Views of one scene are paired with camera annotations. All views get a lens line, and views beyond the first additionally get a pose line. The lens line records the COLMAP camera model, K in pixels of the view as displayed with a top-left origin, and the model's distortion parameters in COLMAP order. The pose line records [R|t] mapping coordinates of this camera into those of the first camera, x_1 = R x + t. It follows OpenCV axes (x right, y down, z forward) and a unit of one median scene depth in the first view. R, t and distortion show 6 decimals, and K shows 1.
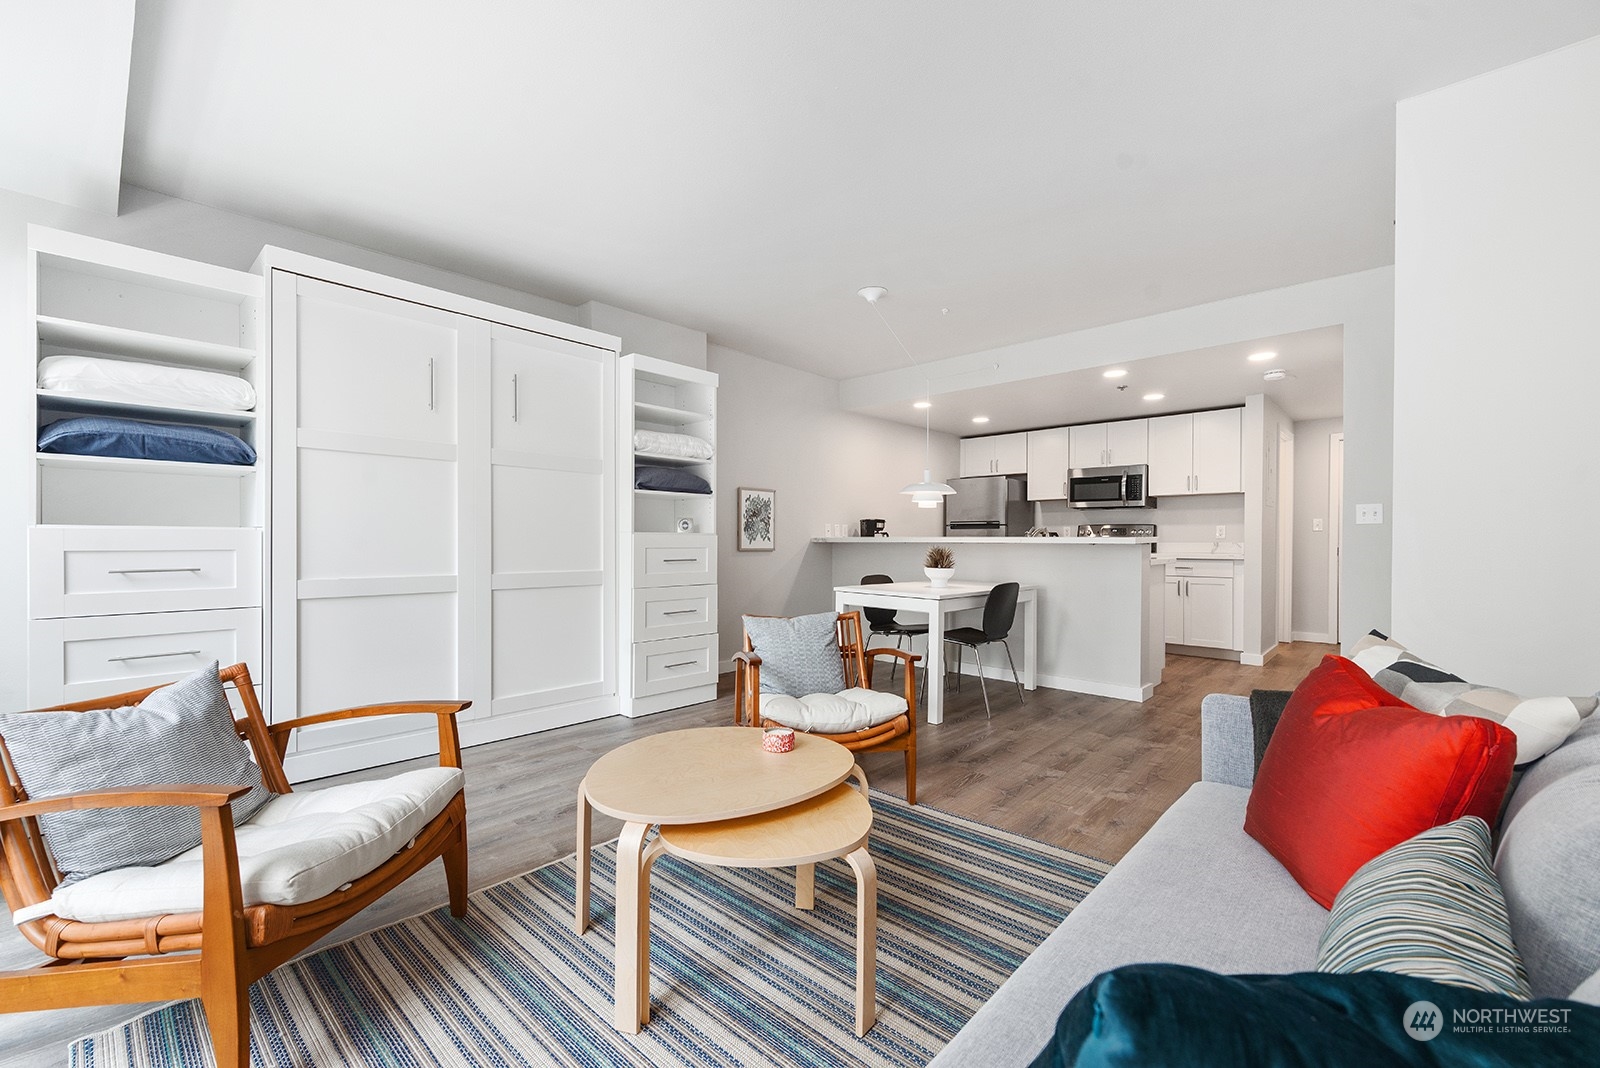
lens RADIAL K [[656.1, 0, 791.1], [0, 656.1, 546.4], [0, 0, 1]] dist [0.000153, -0.001223]
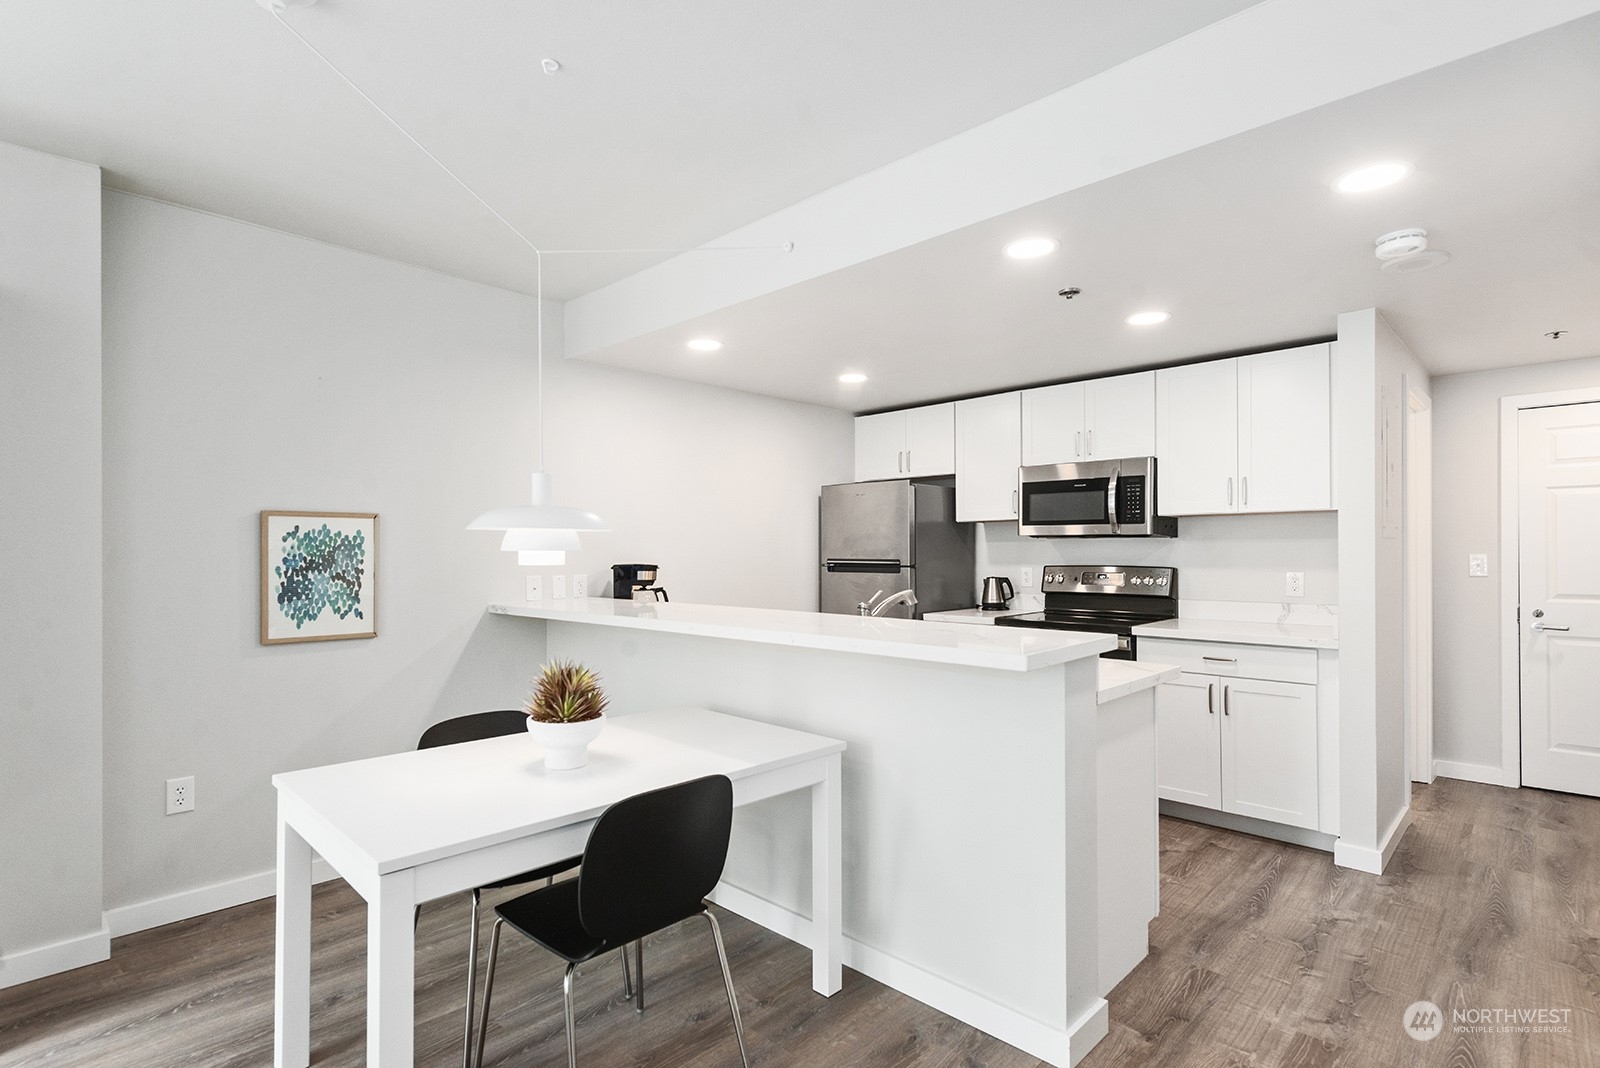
lens RADIAL K [[791.1, 0, 793.1], [0, 791.1, 549.6], [0, 0, 1]] dist [0.014476, -0.003818]
pose [[0.999944, -0.006458, -0.008428, 0.302557], [0.006352, 0.999902, -0.012494, -0.051143], [0.008508, 0.012440, 0.999886, 0.419592]]
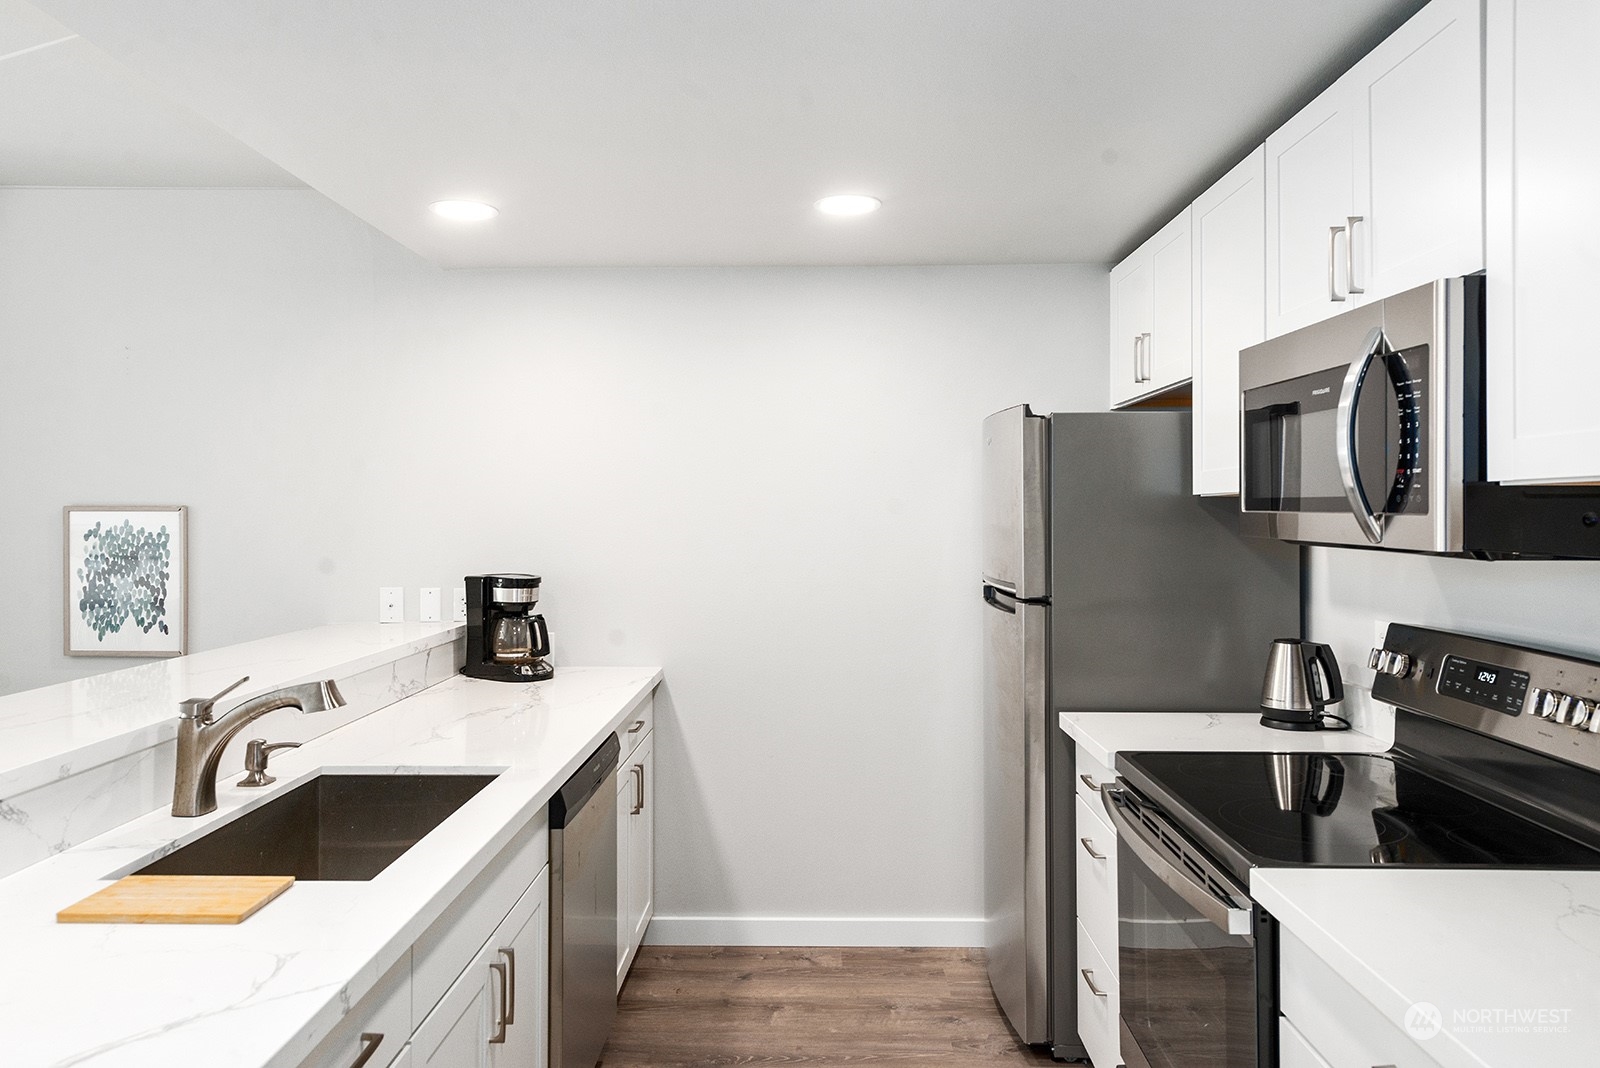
lens RADIAL K [[1065.3, 0, 824.5], [0, 1065.3, 502.8], [0, 0, 1]] dist [0.007882, 0.003890]
pose [[0.673155, -0.009689, -0.739438, 0.747531], [-0.006378, 0.999801, -0.018908, -0.080406], [0.739474, 0.017444, 0.672959, 0.876528]]
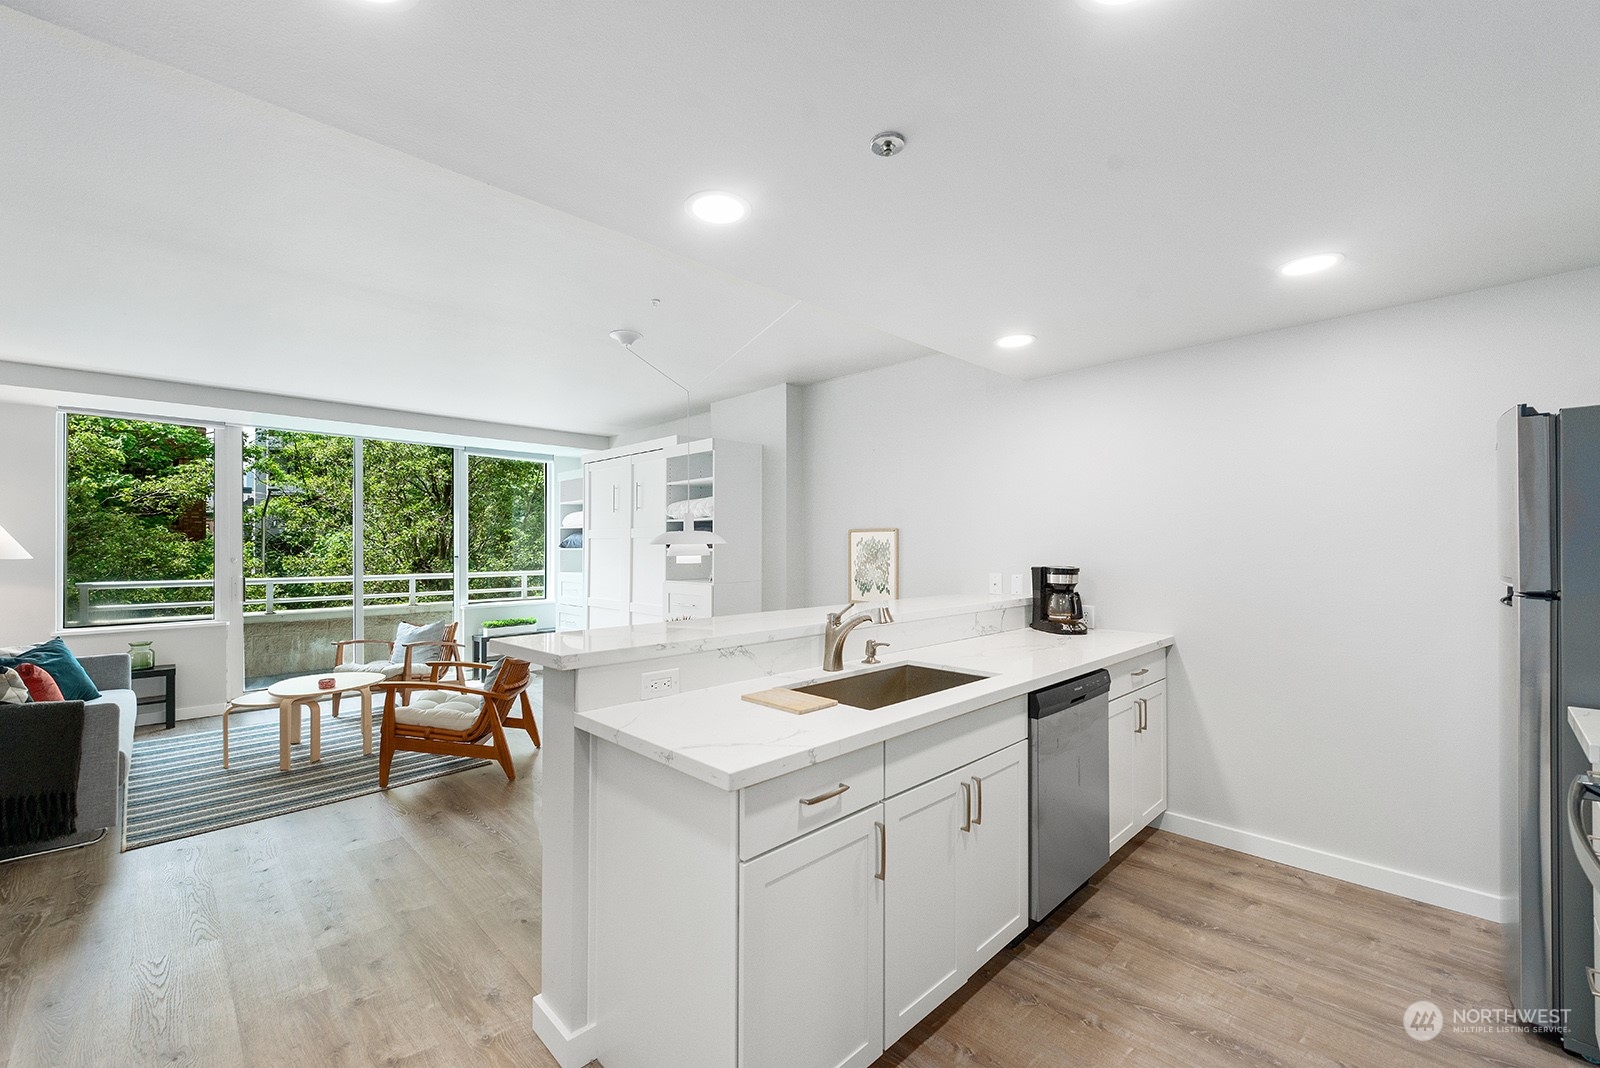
lens RADIAL K [[656.1, 0, 807.8], [0, 656.1, 540.8], [0, 0, 1]] dist [0.000153, -0.001223]
pose [[-0.032983, -0.010649, -0.999399, 0.770824], [-0.005291, 0.999931, -0.010480, -0.064554], [0.999442, 0.004942, -0.033037, 0.951808]]
